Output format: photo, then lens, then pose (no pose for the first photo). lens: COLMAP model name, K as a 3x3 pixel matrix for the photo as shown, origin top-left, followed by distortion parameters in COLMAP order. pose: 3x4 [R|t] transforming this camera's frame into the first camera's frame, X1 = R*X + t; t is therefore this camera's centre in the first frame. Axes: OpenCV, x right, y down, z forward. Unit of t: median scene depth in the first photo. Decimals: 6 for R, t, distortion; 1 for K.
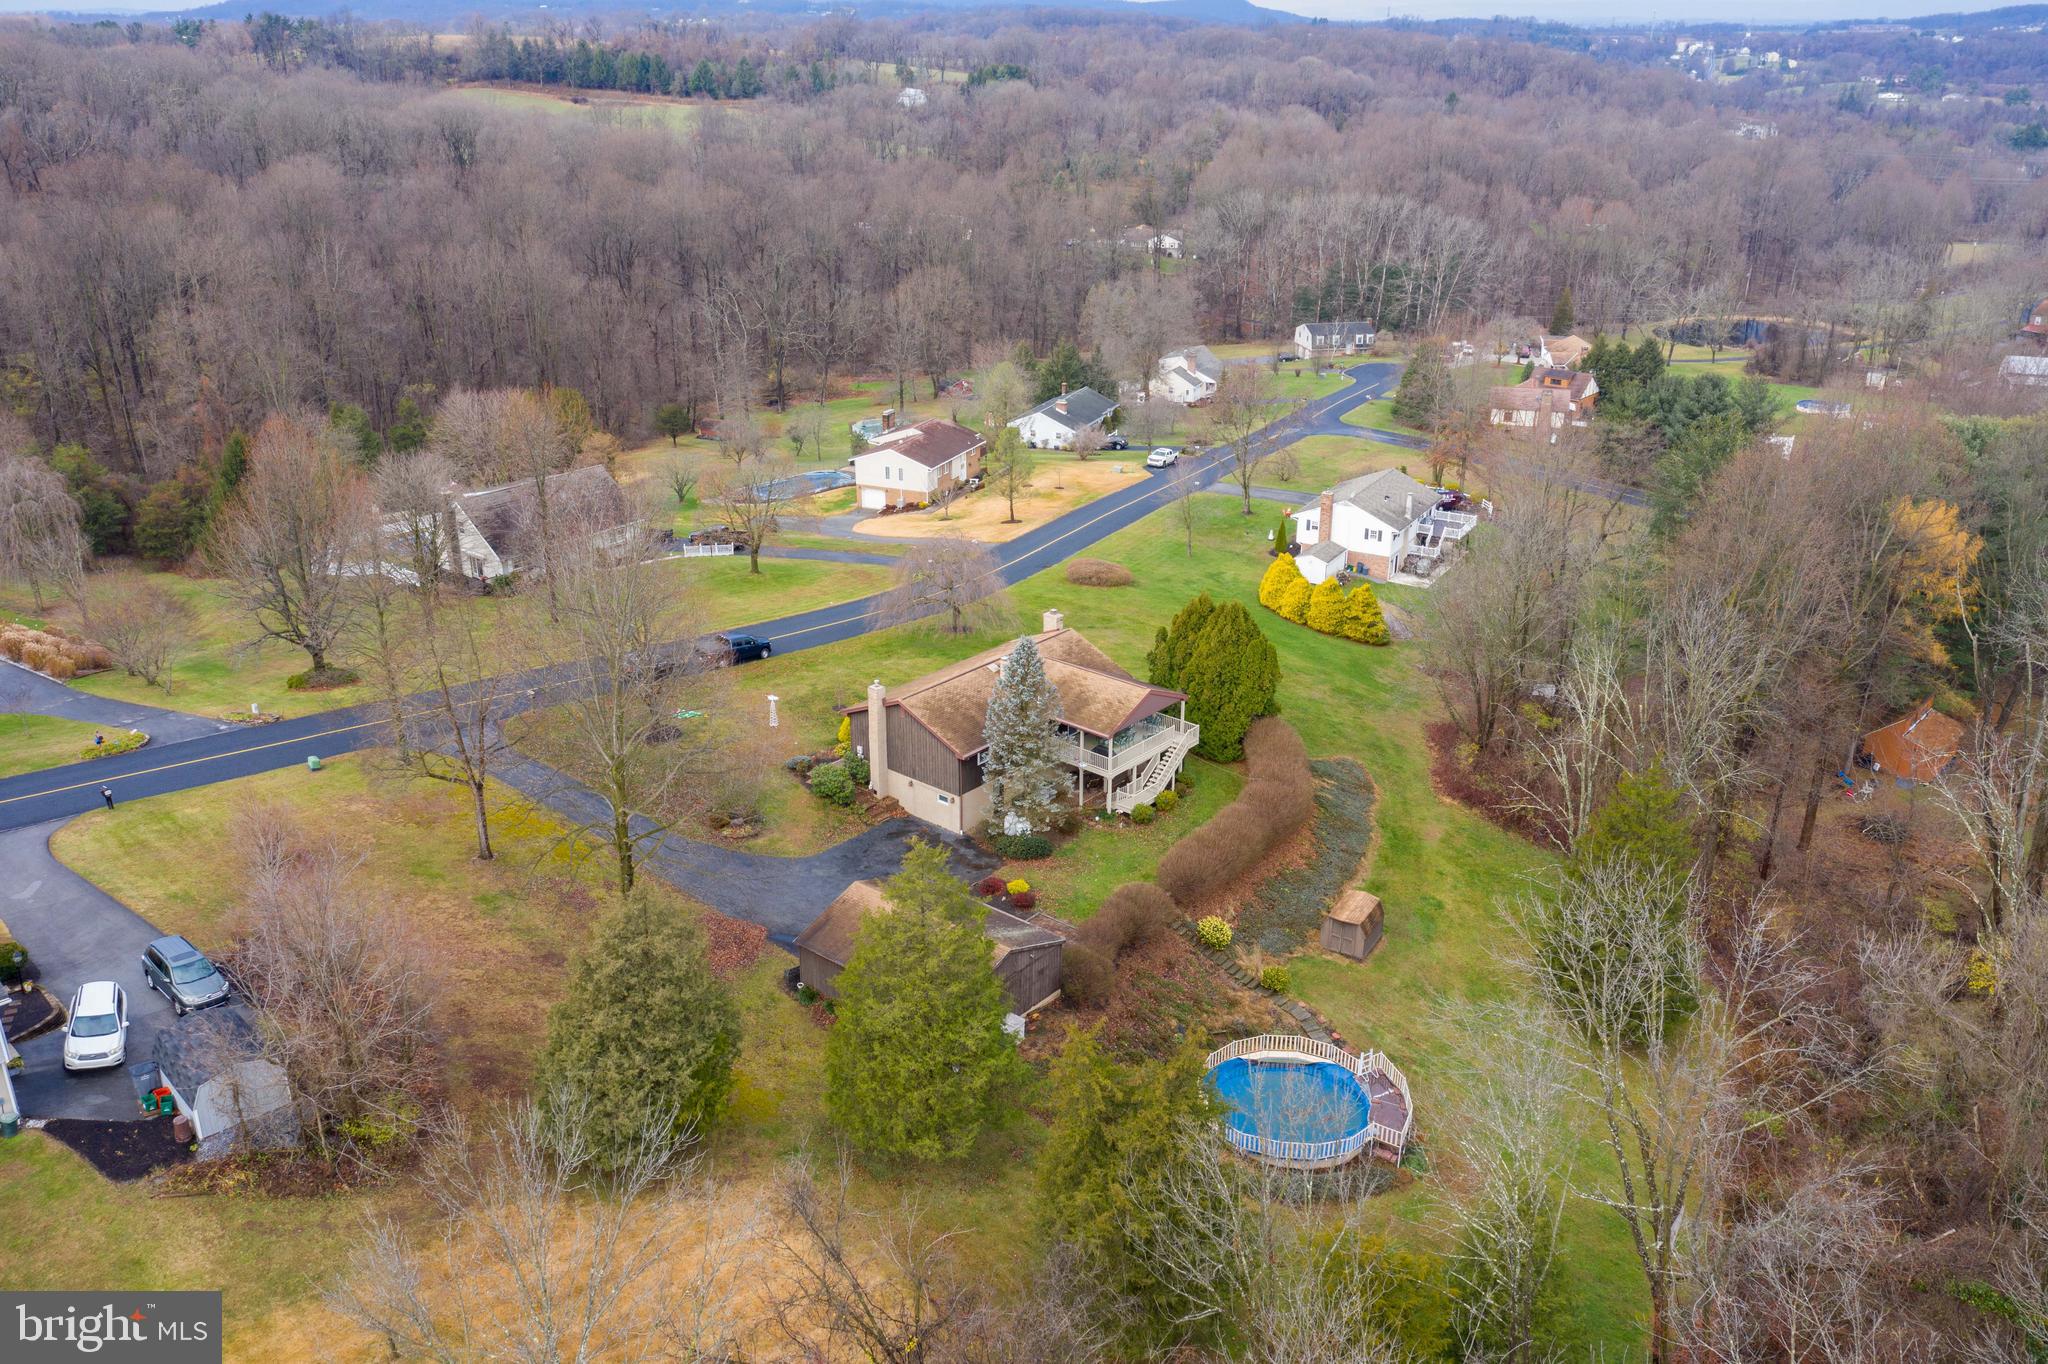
lens RADIAL K [[1642.0, 0, 1026.3], [0, 1642.0, 687.5], [0, 0, 1]] dist [-0.005665, 0.016082]
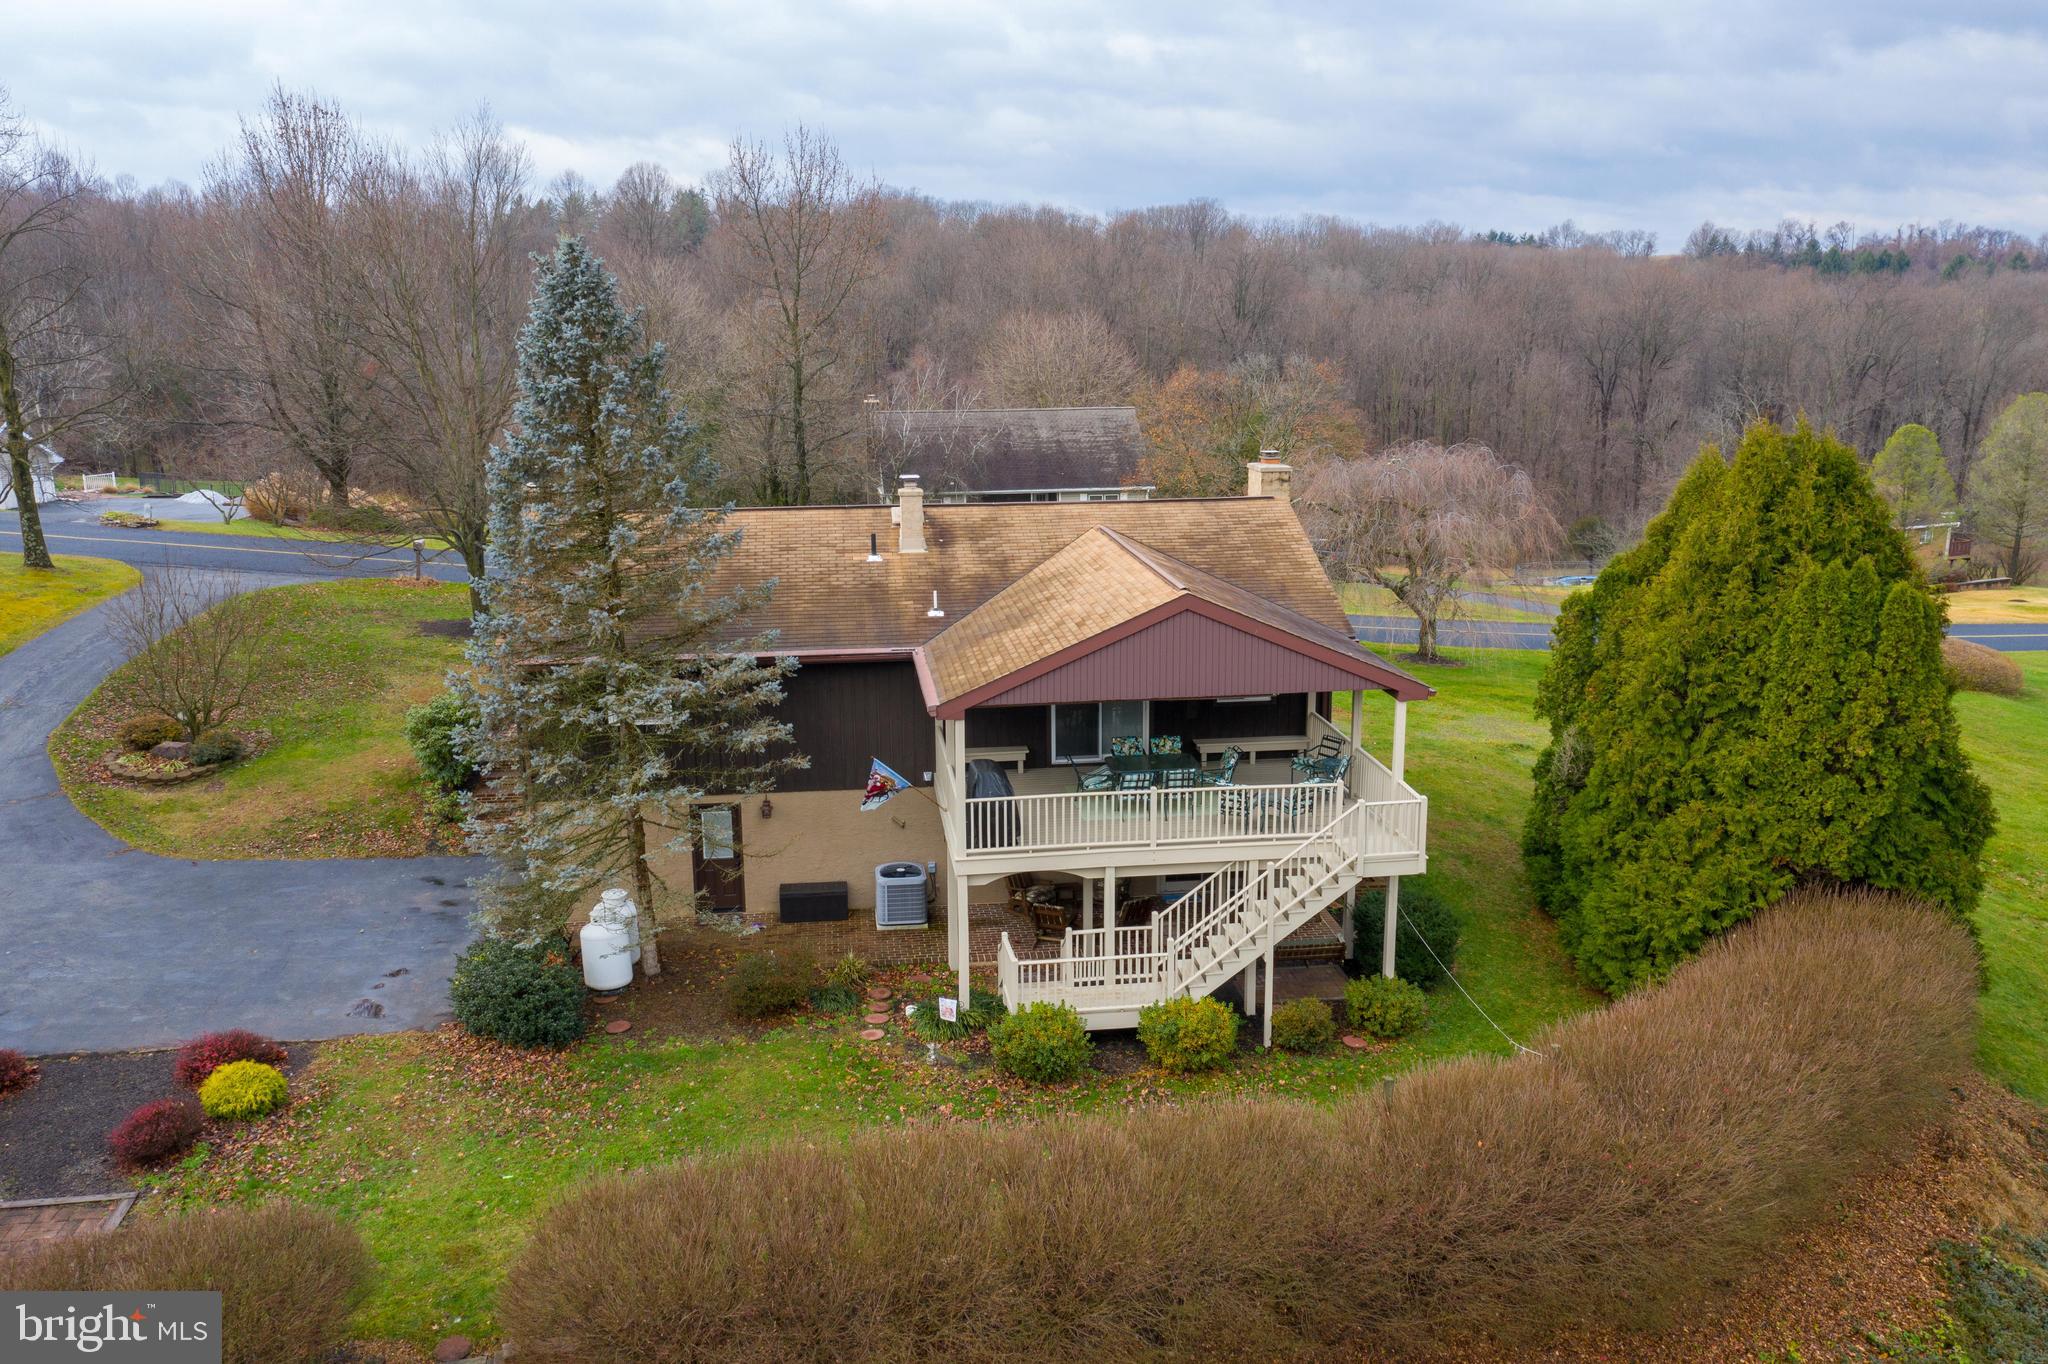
lens RADIAL K [[1642.0, 0, 1023.8], [0, 1642.0, 672.8], [0, 0, 1]] dist [-0.005665, 0.016082]
pose [[0.730598, 0.134415, -0.669447, 0.193616], [-0.248193, 0.965647, -0.076976, 0.033162], [0.636103, 0.222391, 0.738861, 0.647855]]
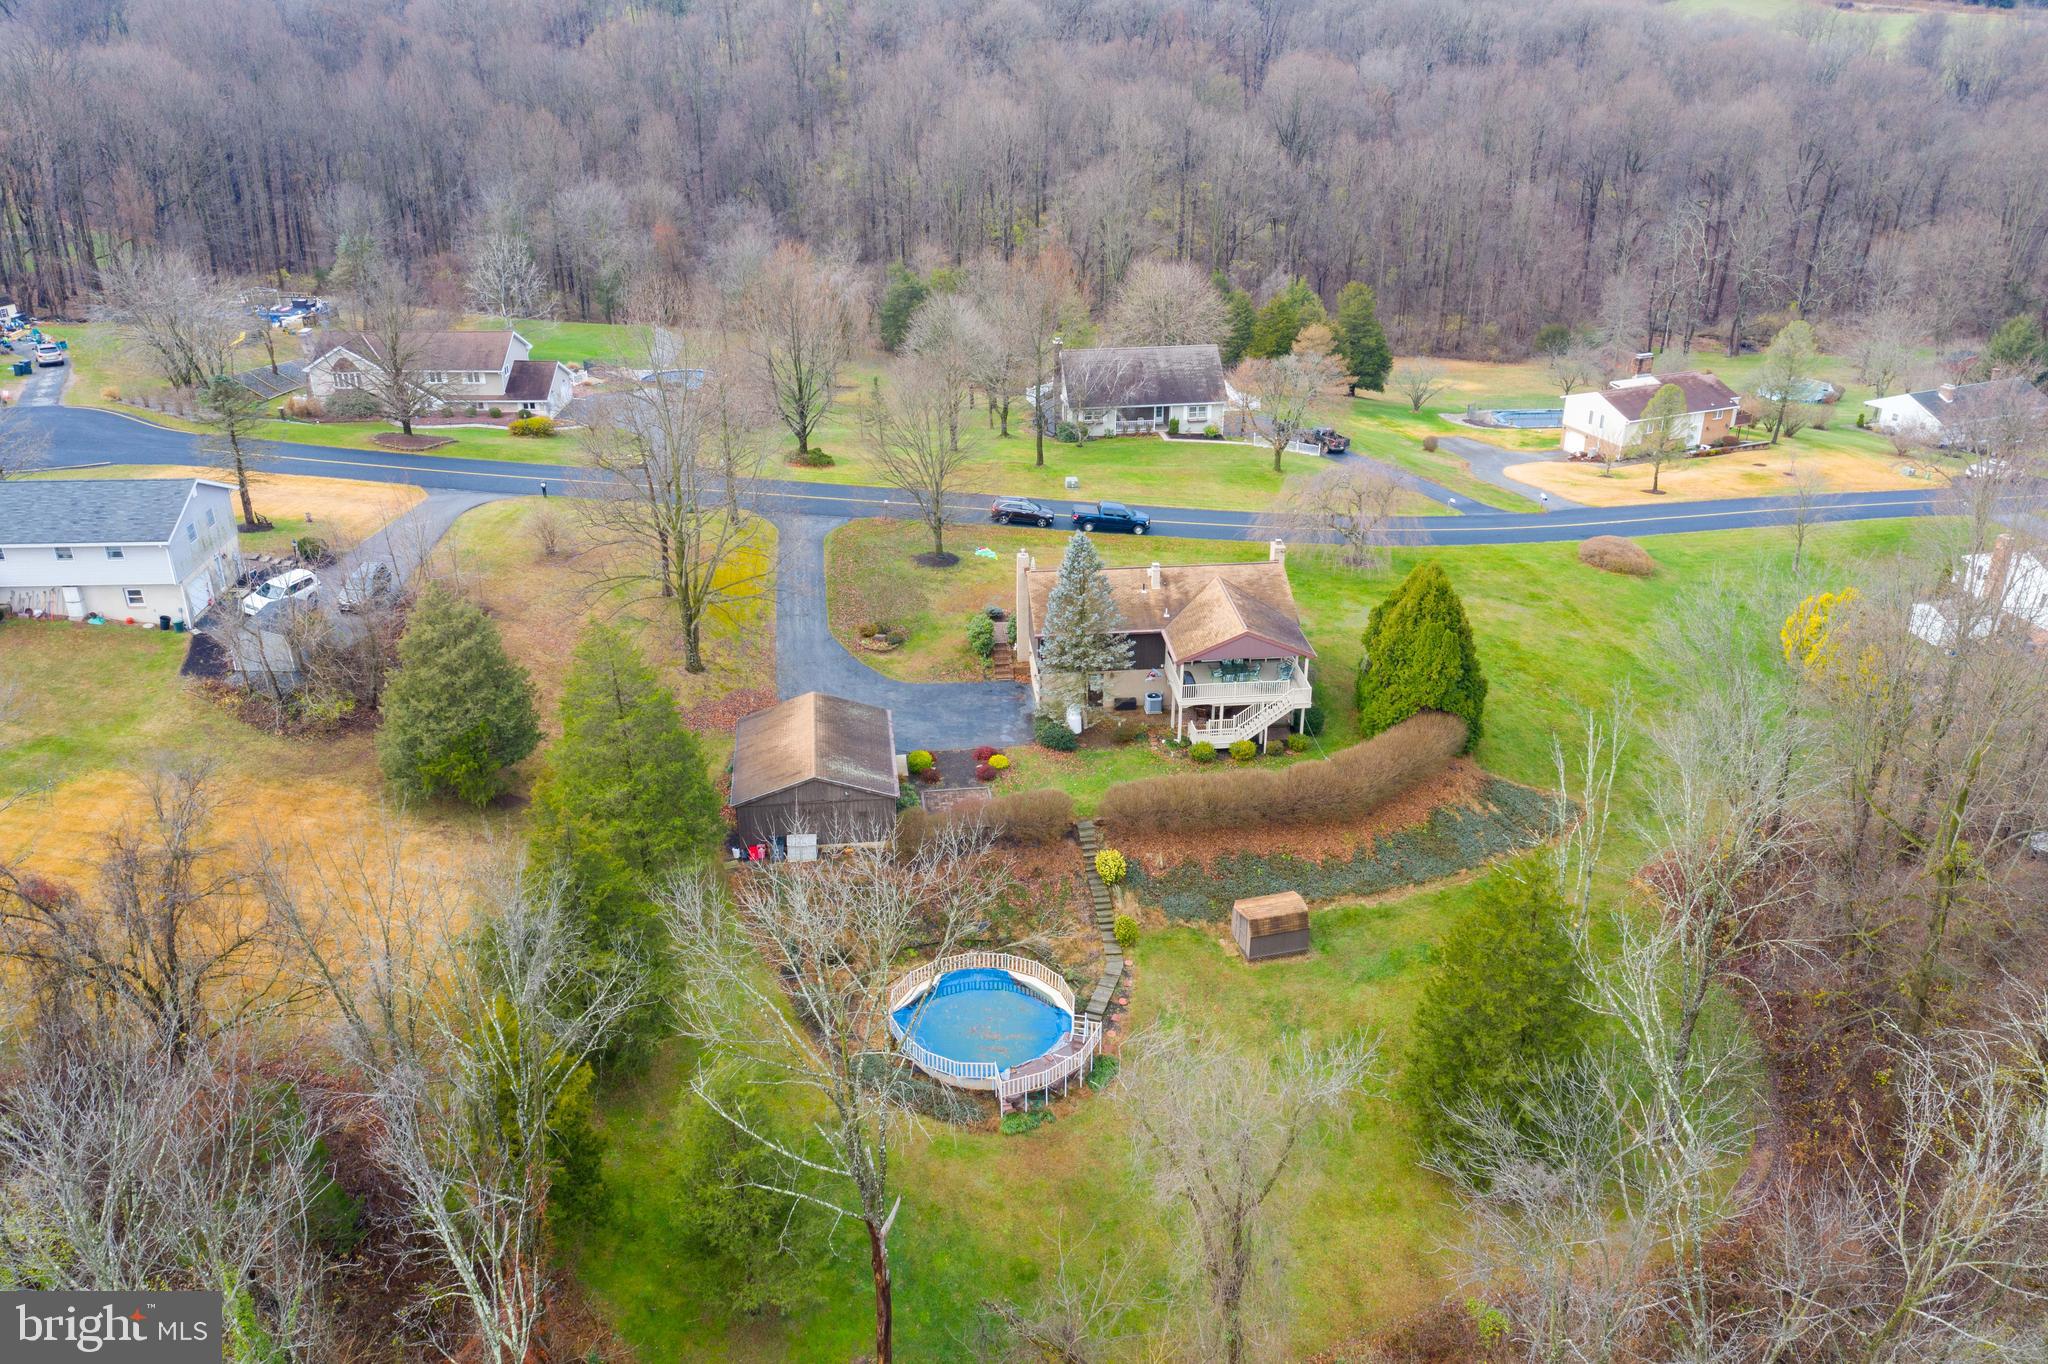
lens RADIAL K [[1642.0, 0, 1023.0], [0, 1642.0, 682.1], [0, 0, 1]] dist [-0.005665, 0.016082]
pose [[0.709803, 0.289623, -0.642105, 0.494427], [-0.258419, 0.955070, 0.145122, -0.061752], [0.655286, 0.062924, 0.752756, 0.164866]]
